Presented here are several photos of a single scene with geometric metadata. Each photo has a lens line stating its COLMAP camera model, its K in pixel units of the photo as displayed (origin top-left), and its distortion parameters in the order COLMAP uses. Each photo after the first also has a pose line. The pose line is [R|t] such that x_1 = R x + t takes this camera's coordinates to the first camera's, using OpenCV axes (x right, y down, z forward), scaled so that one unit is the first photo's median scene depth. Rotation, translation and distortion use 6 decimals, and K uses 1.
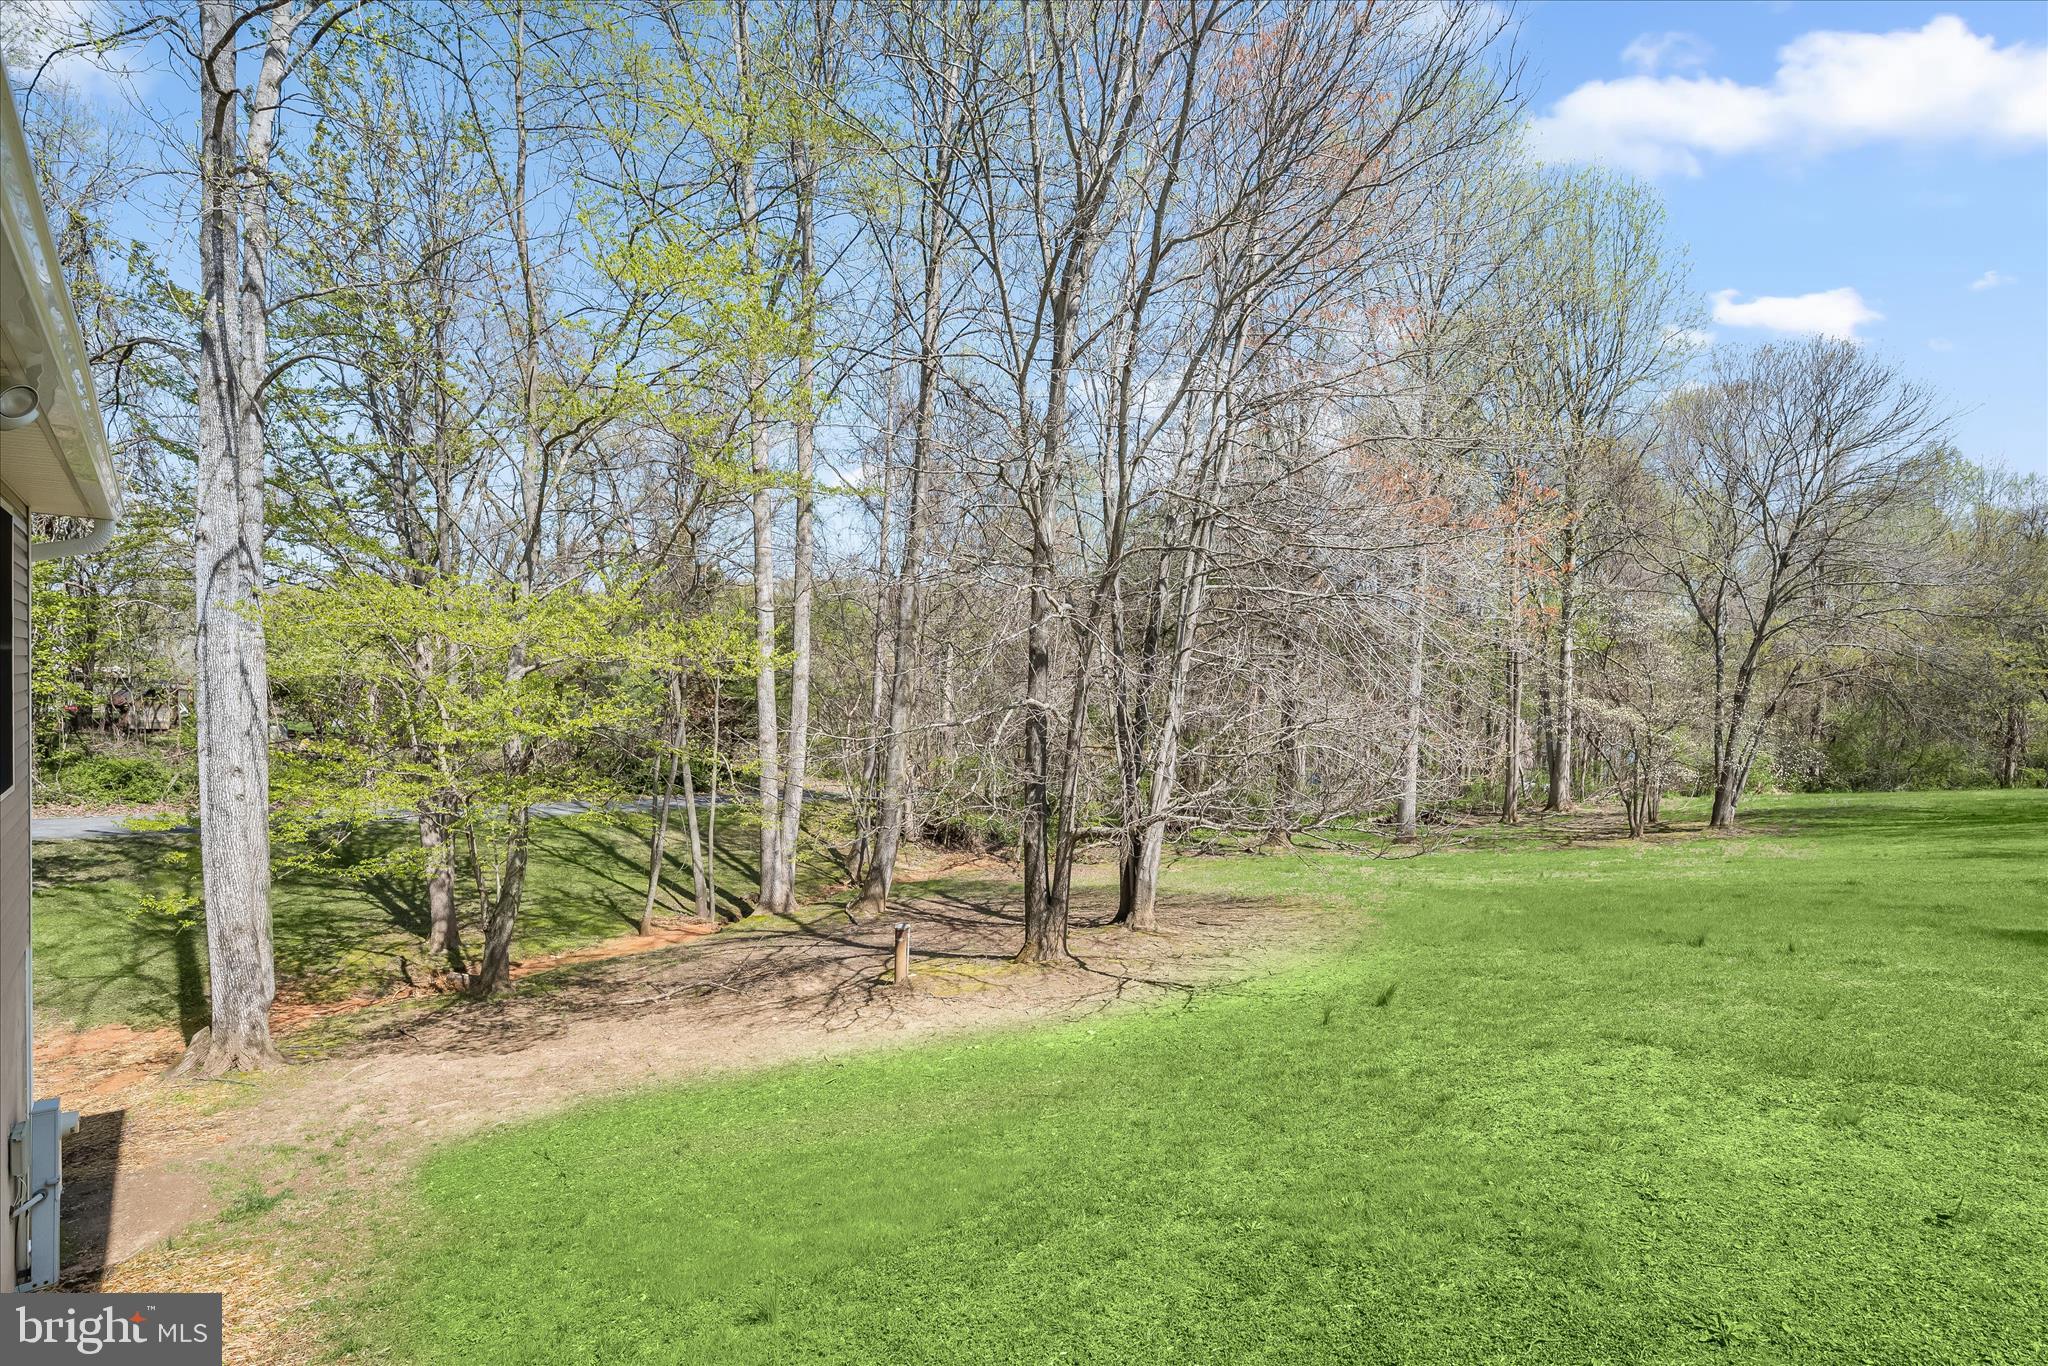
lens RADIAL K [[1024.3, 0, 1033.4], [0, 1024.3, 700.1], [0, 0, 1]] dist [0.001450, -0.000033]
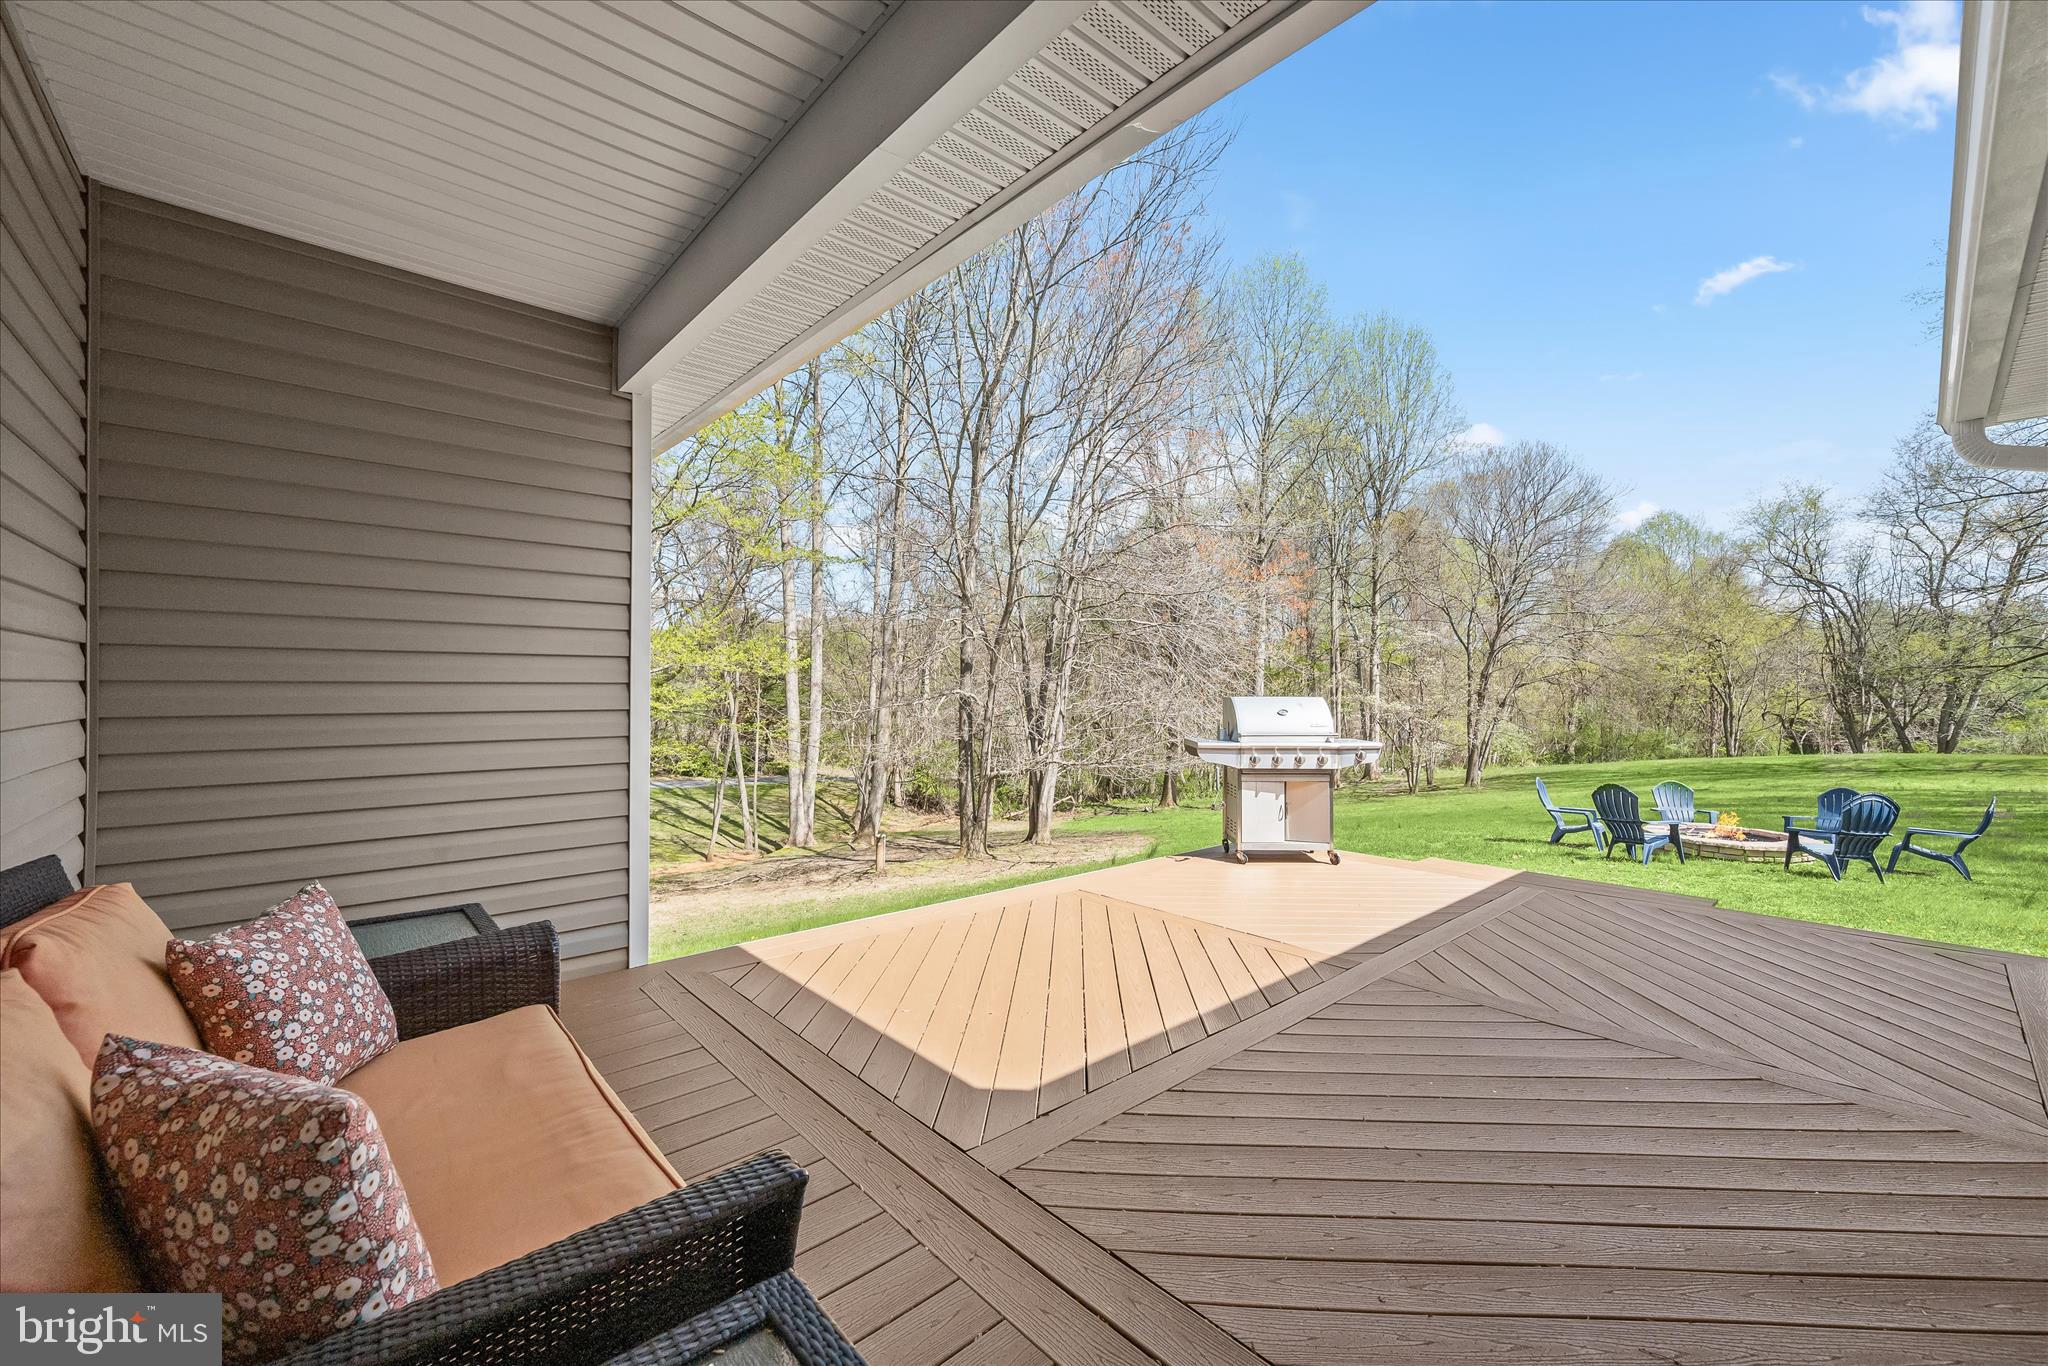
lens RADIAL K [[799.5, 0, 1042.2], [0, 799.5, 696.8], [0, 0, 1]] dist [-0.002669, 0.001056]
pose [[0.998695, -0.013290, 0.049310, 0.037657], [0.014112, 0.999766, -0.016366, 0.018021], [-0.049081, 0.017040, 0.998649, -0.145544]]
